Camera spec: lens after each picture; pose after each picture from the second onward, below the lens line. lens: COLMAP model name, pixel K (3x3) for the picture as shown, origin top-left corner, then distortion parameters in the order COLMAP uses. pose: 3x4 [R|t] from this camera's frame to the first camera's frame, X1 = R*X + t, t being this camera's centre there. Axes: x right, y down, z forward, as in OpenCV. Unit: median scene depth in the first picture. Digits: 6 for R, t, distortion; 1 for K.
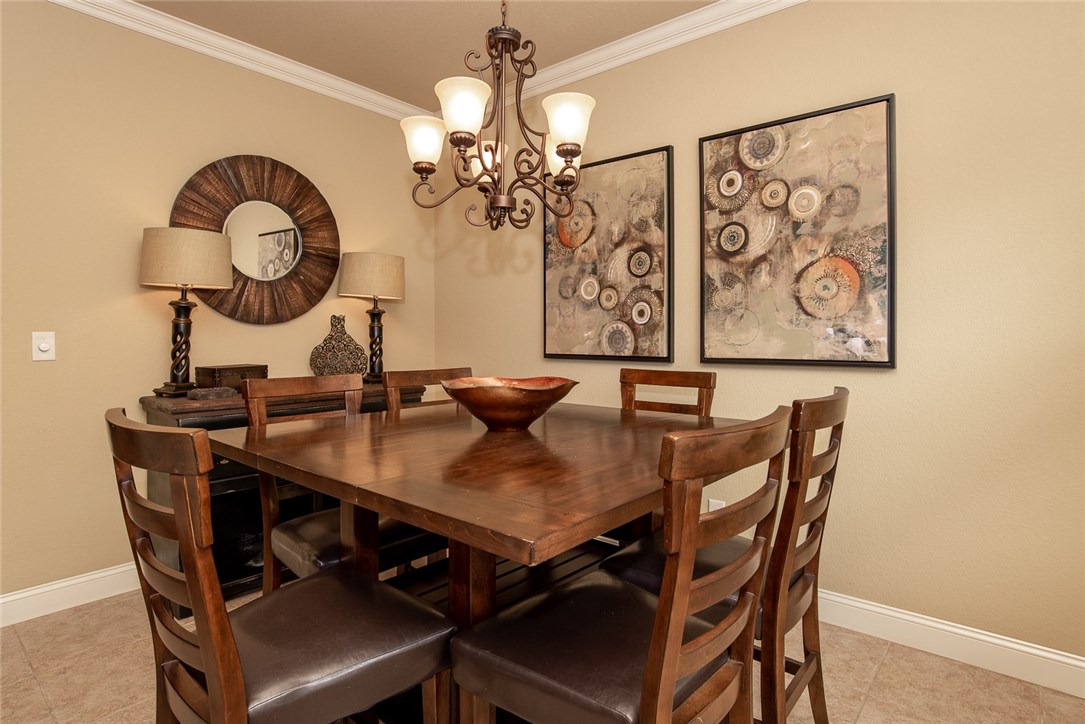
lens RADIAL K [[579.8, 0, 543.4], [0, 579.8, 331.4], [0, 0, 1]] dist [-0.031917, 0.000042]
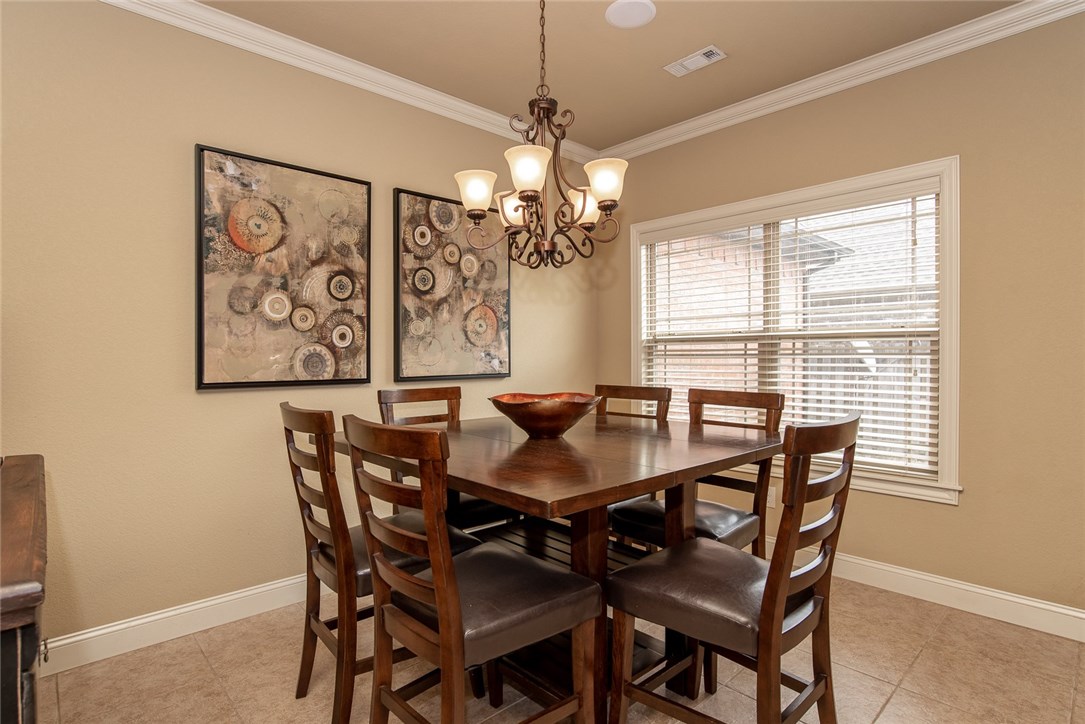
lens RADIAL K [[555.9, 0, 542.5], [0, 555.9, 362.0], [0, 0, 1]] dist [-0.026478, 0.000376]
pose [[0.125378, -0.011682, 0.992040, -0.763933], [-0.002967, 0.999922, 0.012150, 0.000190], [-0.992105, -0.004467, 0.125334, 0.545332]]
